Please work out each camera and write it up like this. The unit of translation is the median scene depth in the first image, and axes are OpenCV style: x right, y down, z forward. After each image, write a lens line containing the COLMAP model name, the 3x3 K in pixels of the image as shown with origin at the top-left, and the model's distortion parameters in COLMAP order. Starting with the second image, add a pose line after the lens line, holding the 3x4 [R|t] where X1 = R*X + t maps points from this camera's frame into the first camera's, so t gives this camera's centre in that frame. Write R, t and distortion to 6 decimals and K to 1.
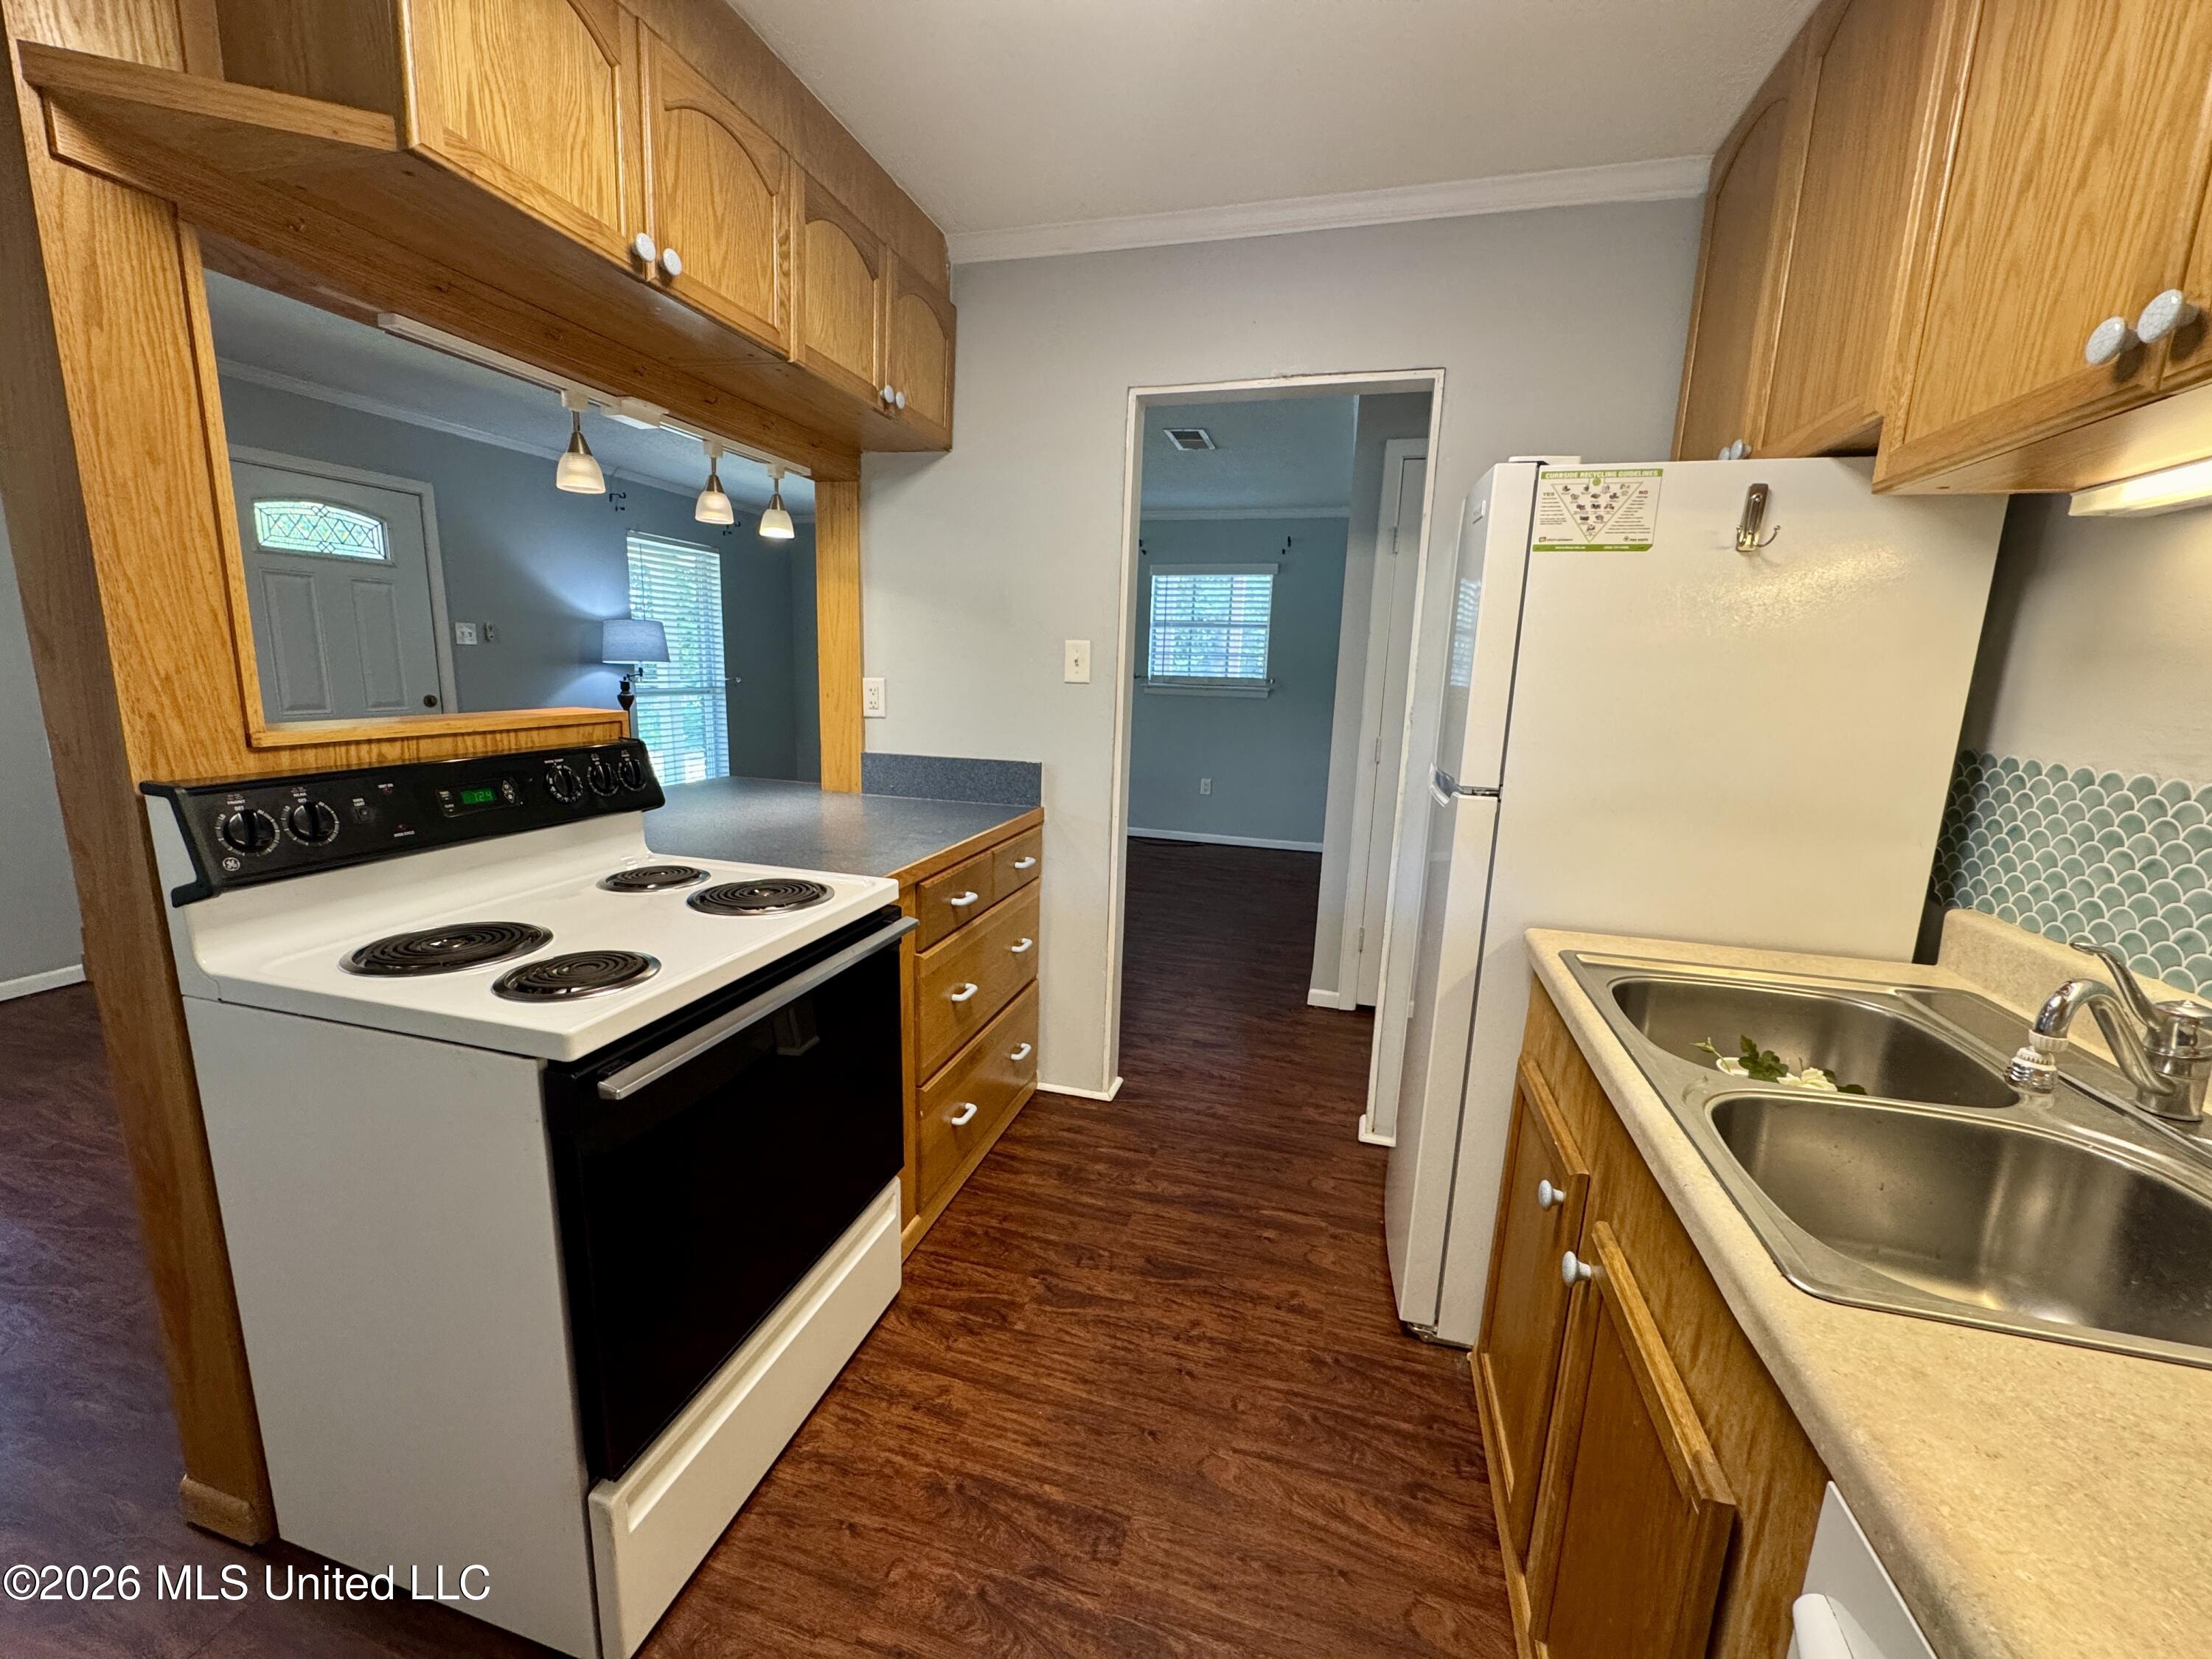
lens RADIAL K [[881.1, 0, 1102.6], [0, 881.1, 830.5], [0, 0, 1]] dist [-0.002312, 0.000299]
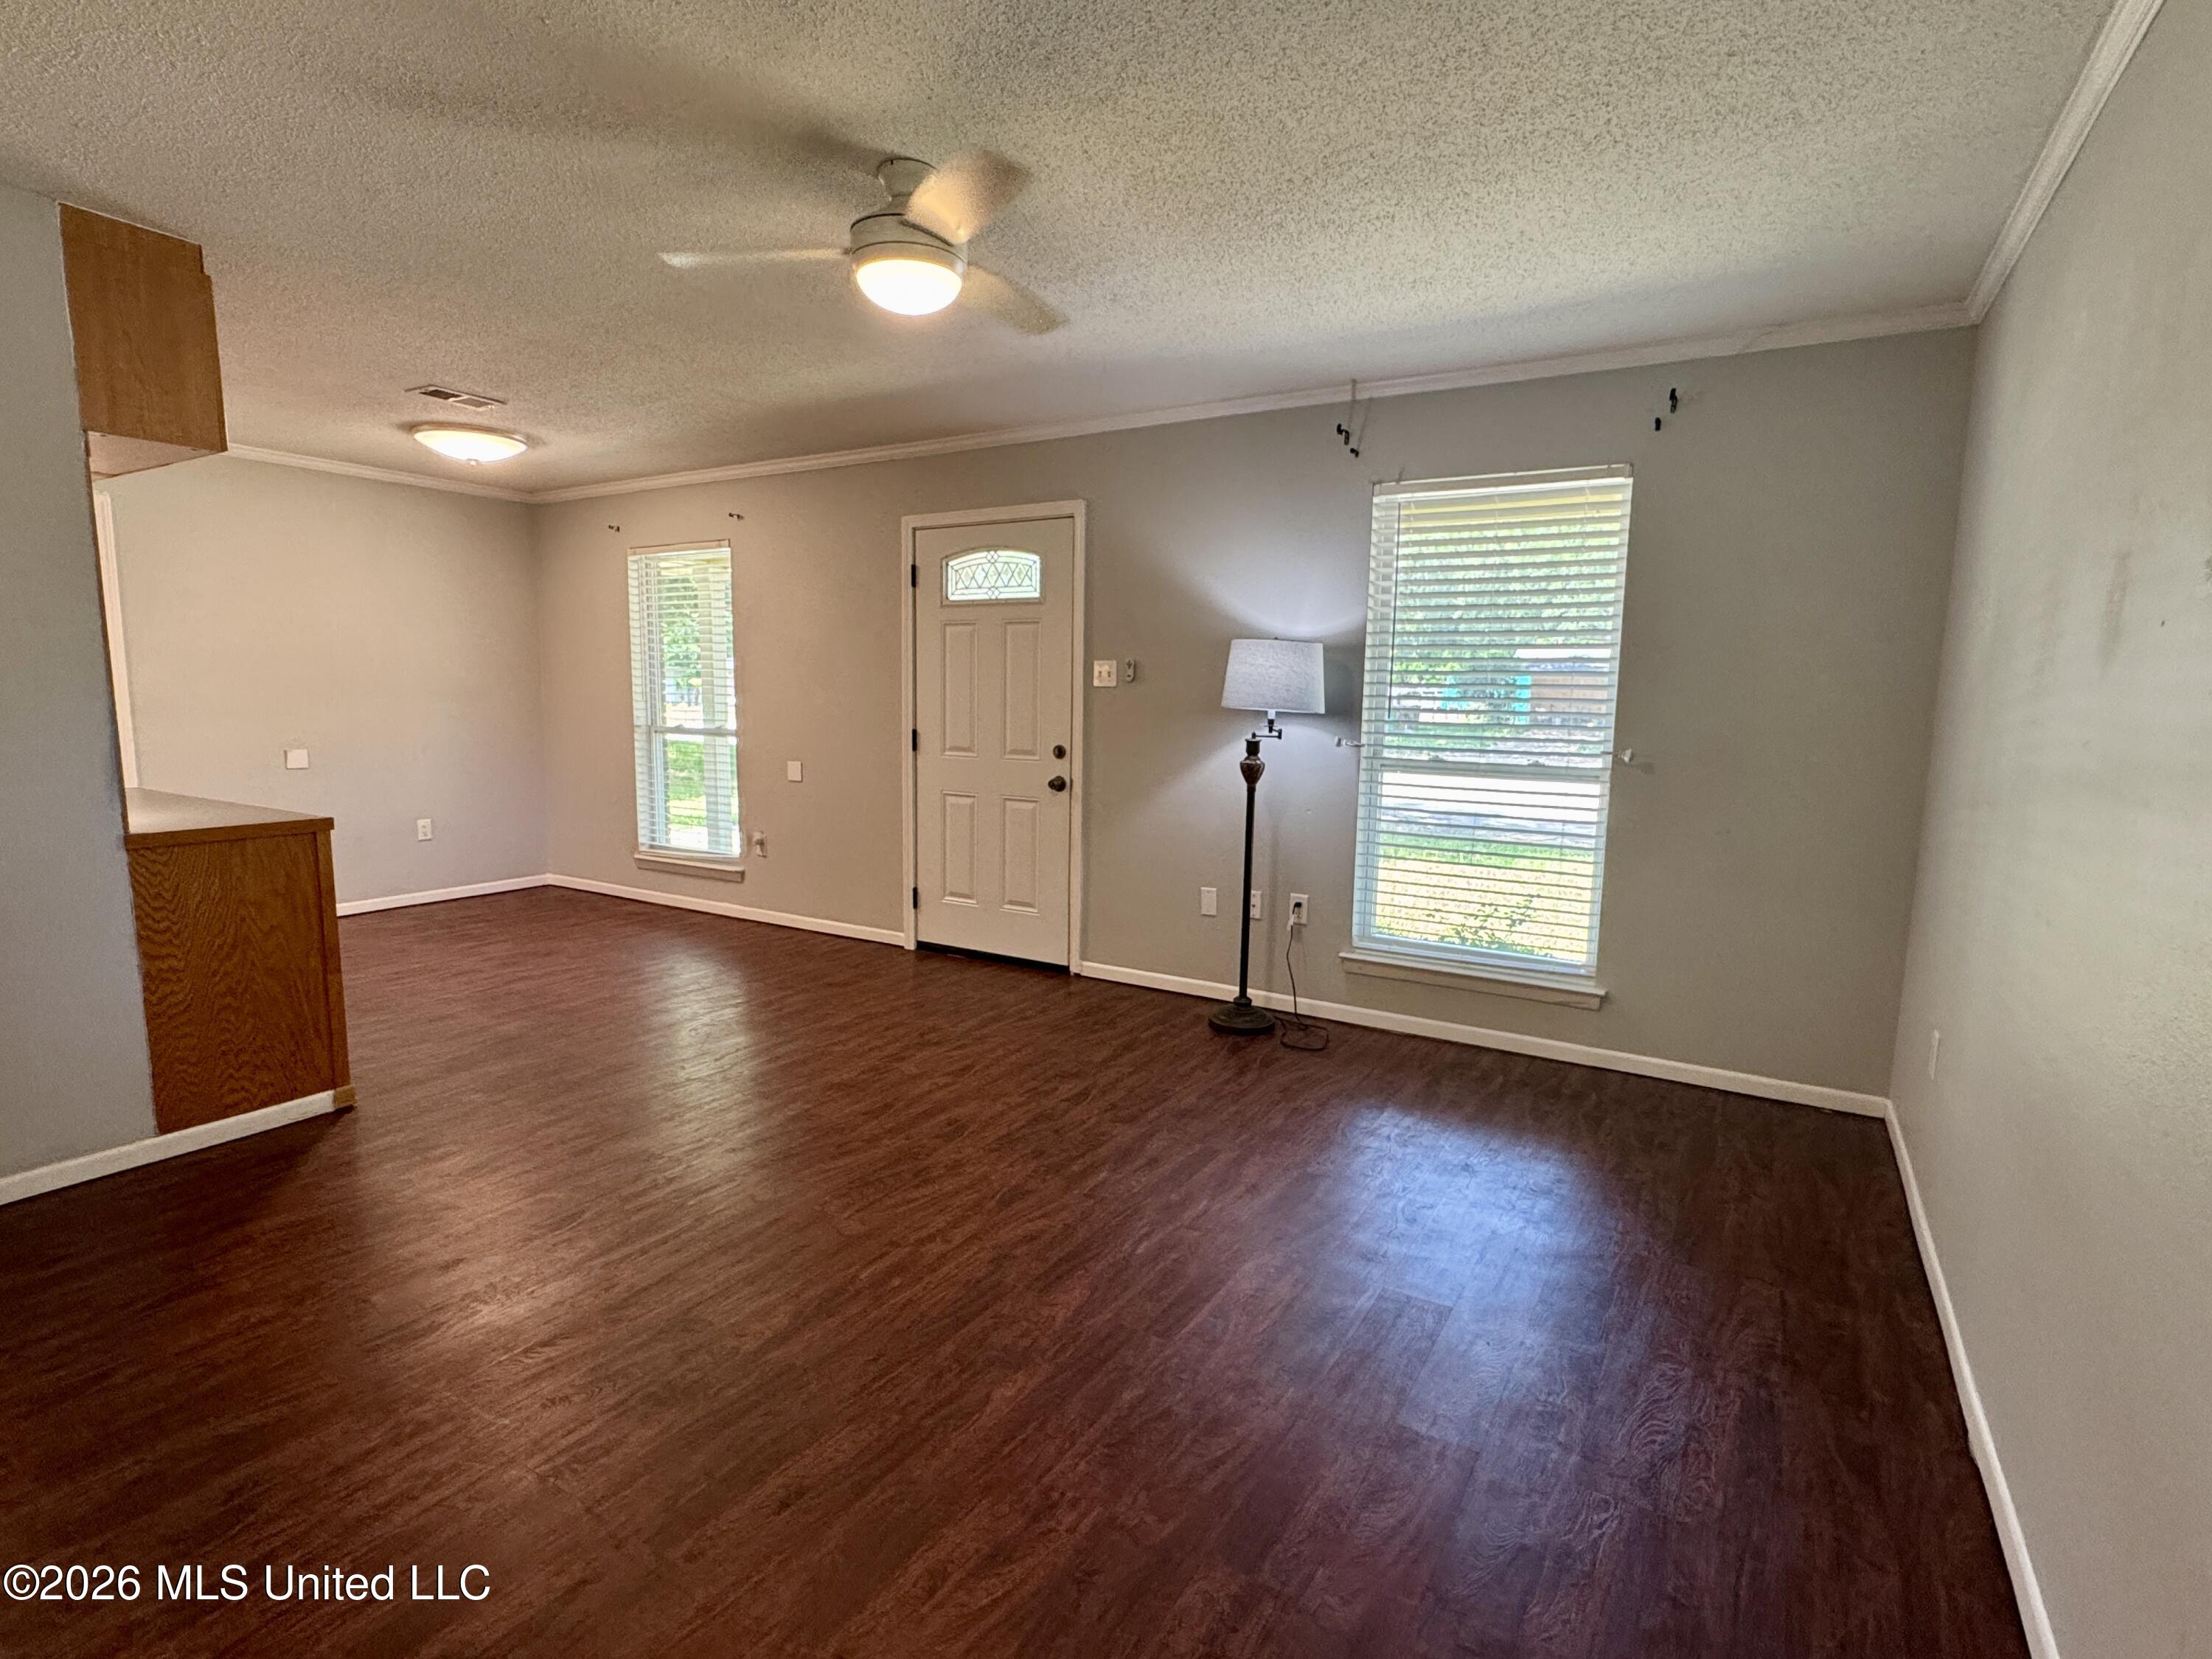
lens RADIAL K [[1094.0, 0, 1107.3], [0, 1094.0, 834.7], [0, 0, 1]] dist [-0.007602, -0.000401]
pose [[-0.262337, 0.092376, -0.960545, 0.496001], [-0.200919, 0.968363, 0.148001, -0.445297], [0.943828, 0.231817, -0.235477, 2.471995]]
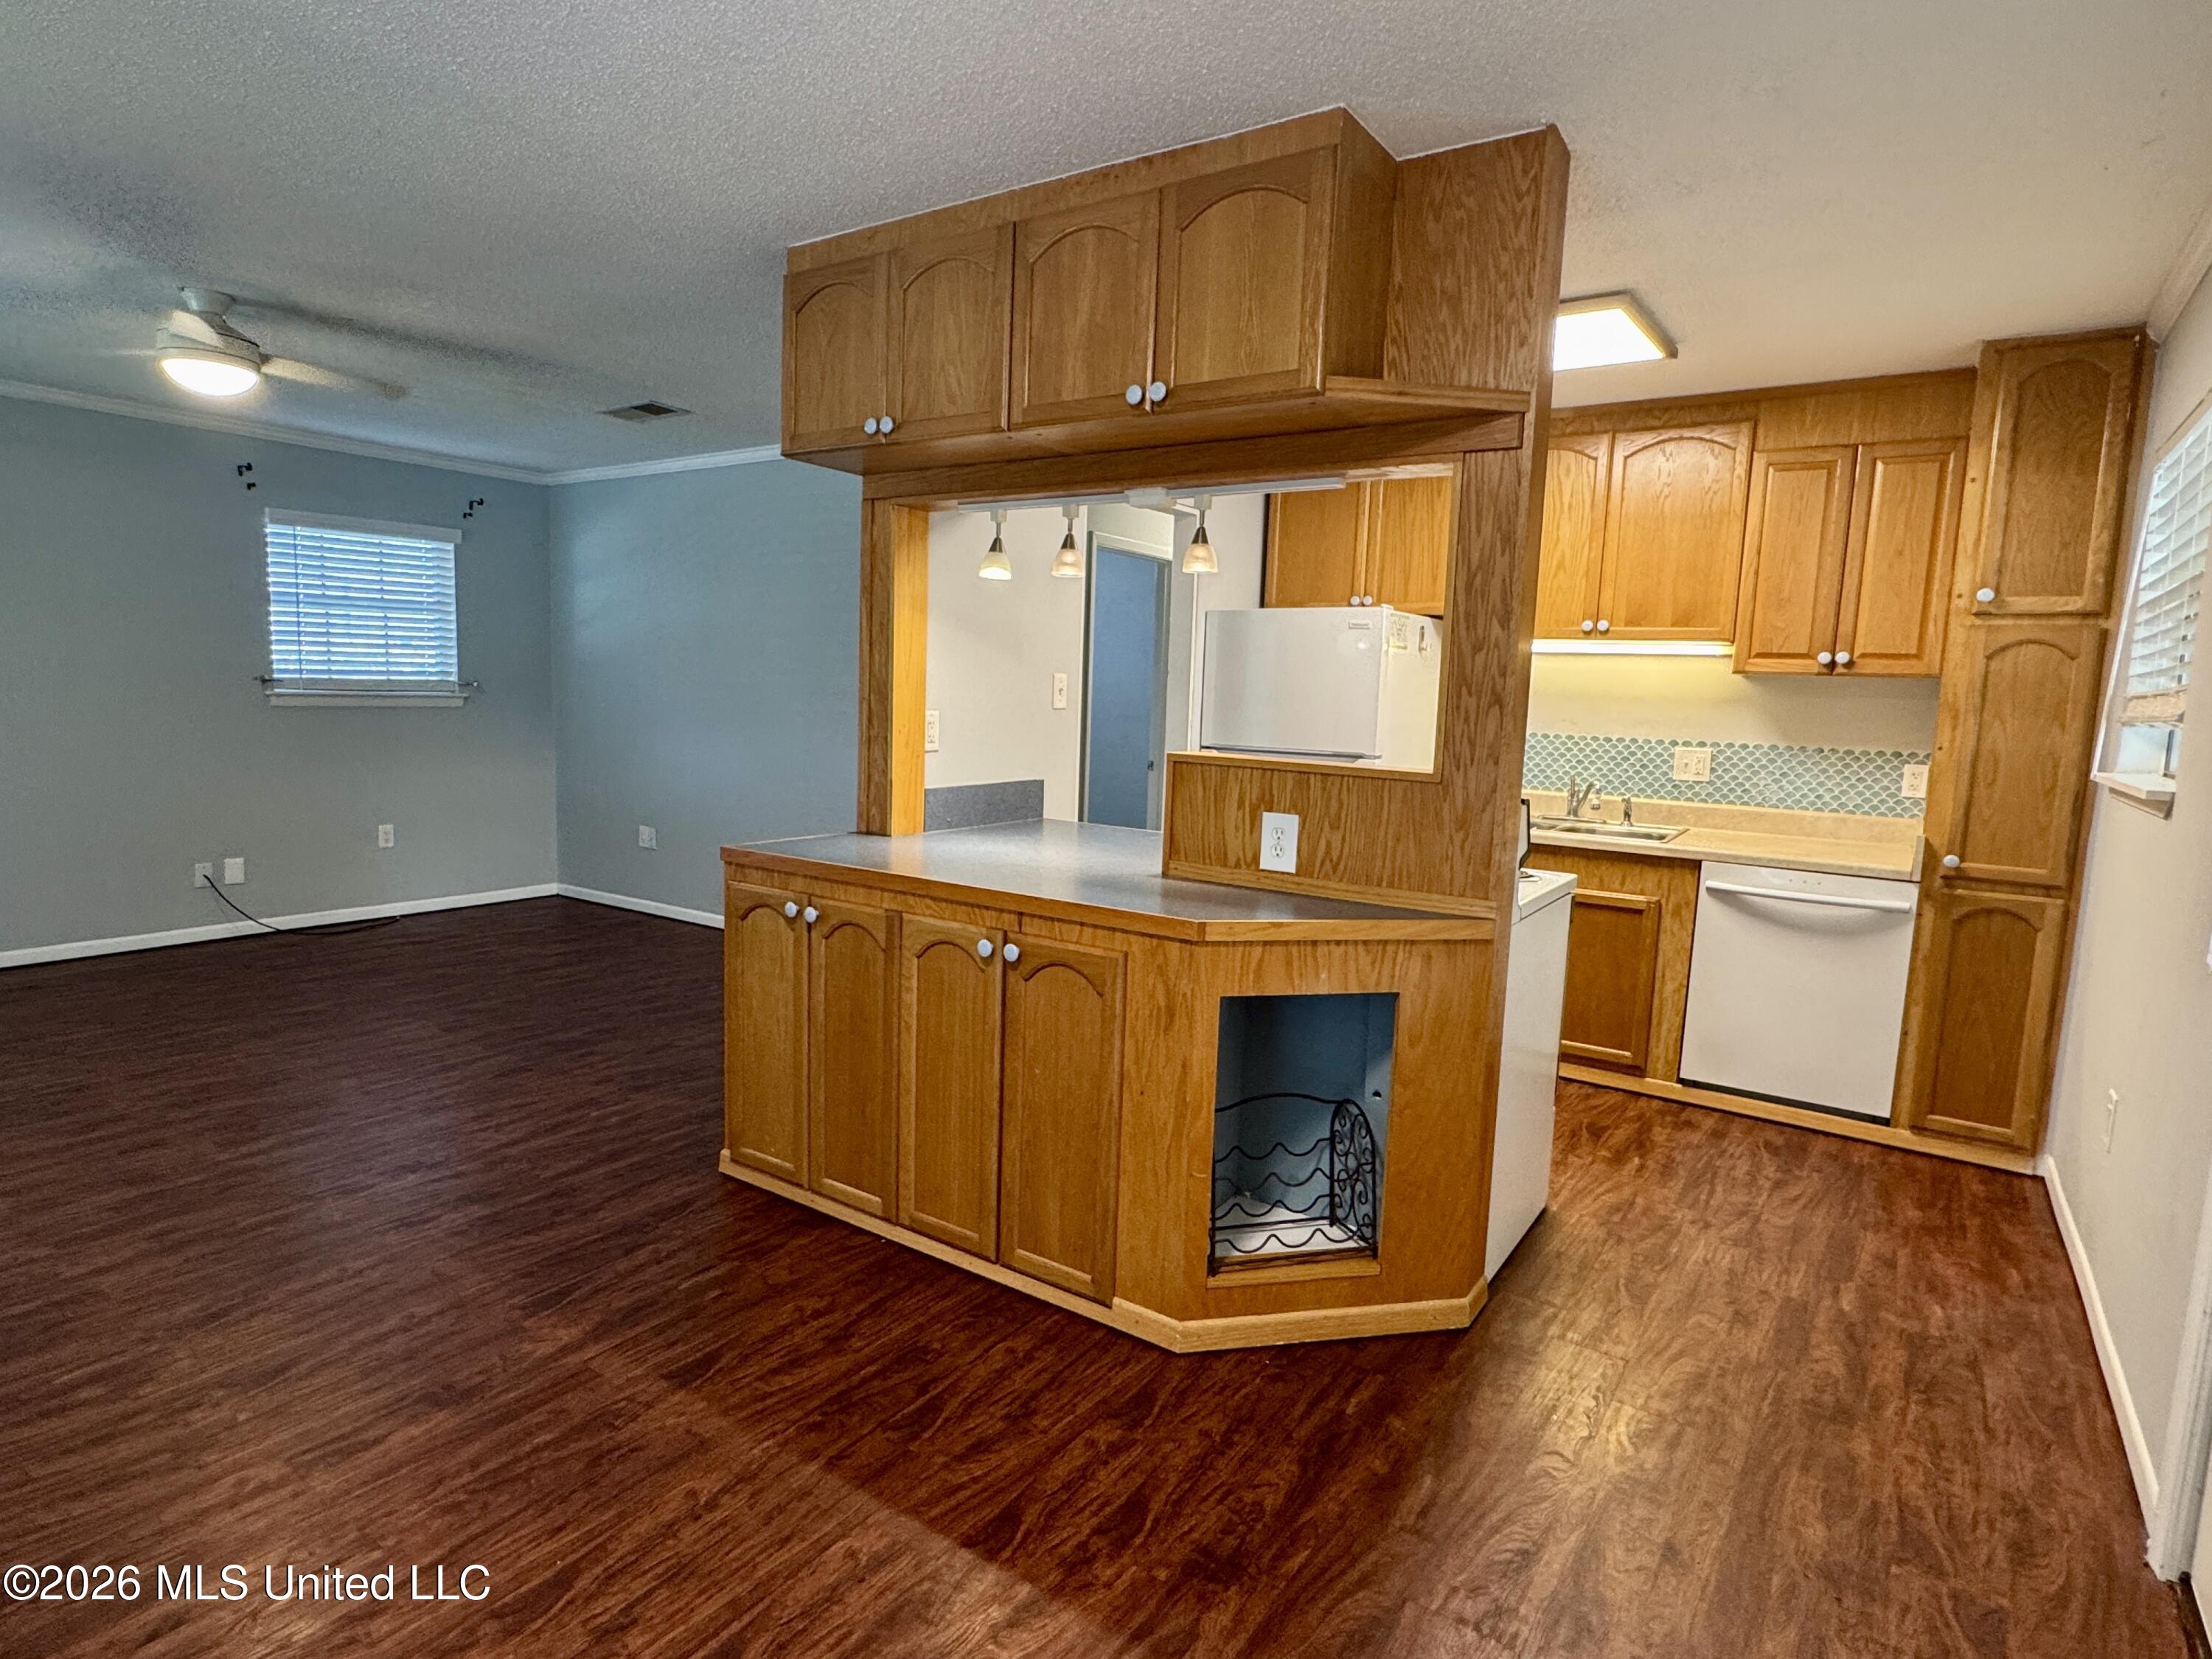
lens RADIAL K [[1181.3, 0, 1091.4], [0, 1181.3, 835.6], [0, 0, 1]] dist [-0.004799, 0.002799]
pose [[0.320909, -0.139095, 0.936840, -1.592198], [0.151163, 0.983999, 0.094317, -0.148425], [-0.934969, 0.111348, 0.336800, 0.458168]]
